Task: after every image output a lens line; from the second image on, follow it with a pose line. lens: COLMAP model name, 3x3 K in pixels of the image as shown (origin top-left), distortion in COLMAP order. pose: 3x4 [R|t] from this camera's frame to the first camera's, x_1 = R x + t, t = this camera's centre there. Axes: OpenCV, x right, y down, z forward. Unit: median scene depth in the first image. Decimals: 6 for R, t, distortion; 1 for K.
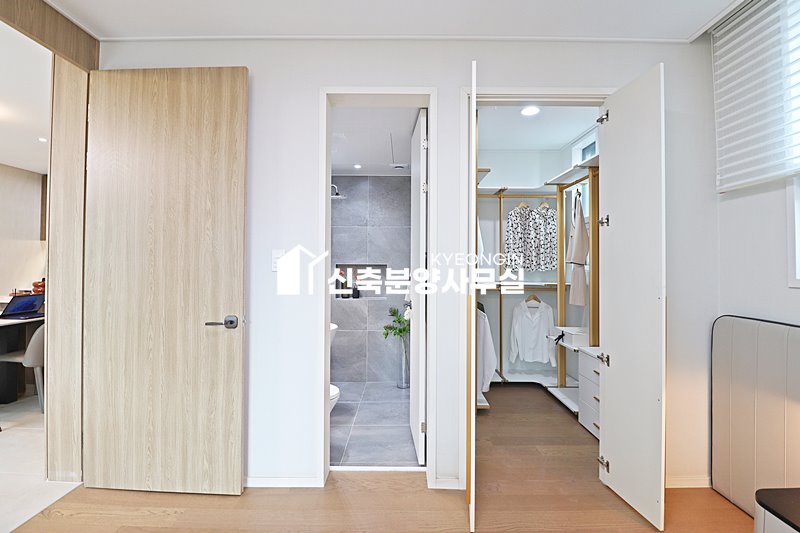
lens RADIAL K [[372.2, 0, 401.5], [0, 372.2, 259.2], [0, 0, 1]] dist [-0.000249, -0.013577]
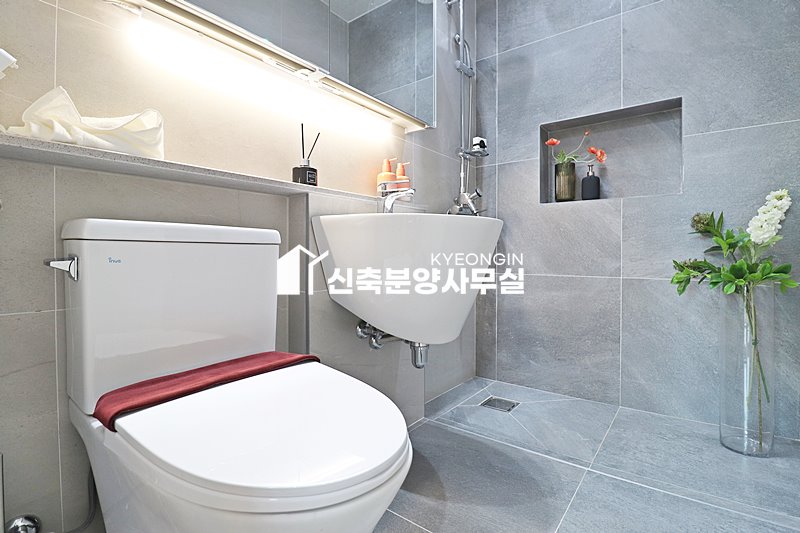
lens RADIAL K [[372.2, 0, 401.5], [0, 372.2, 259.2], [0, 0, 1]] dist [-0.000249, -0.013577]
pose [[0.786130, 0.000835, -0.618060, -0.032499], [0.014783, 0.999688, 0.020153, 0.162893], [0.617884, -0.024980, 0.785872, 0.552185]]
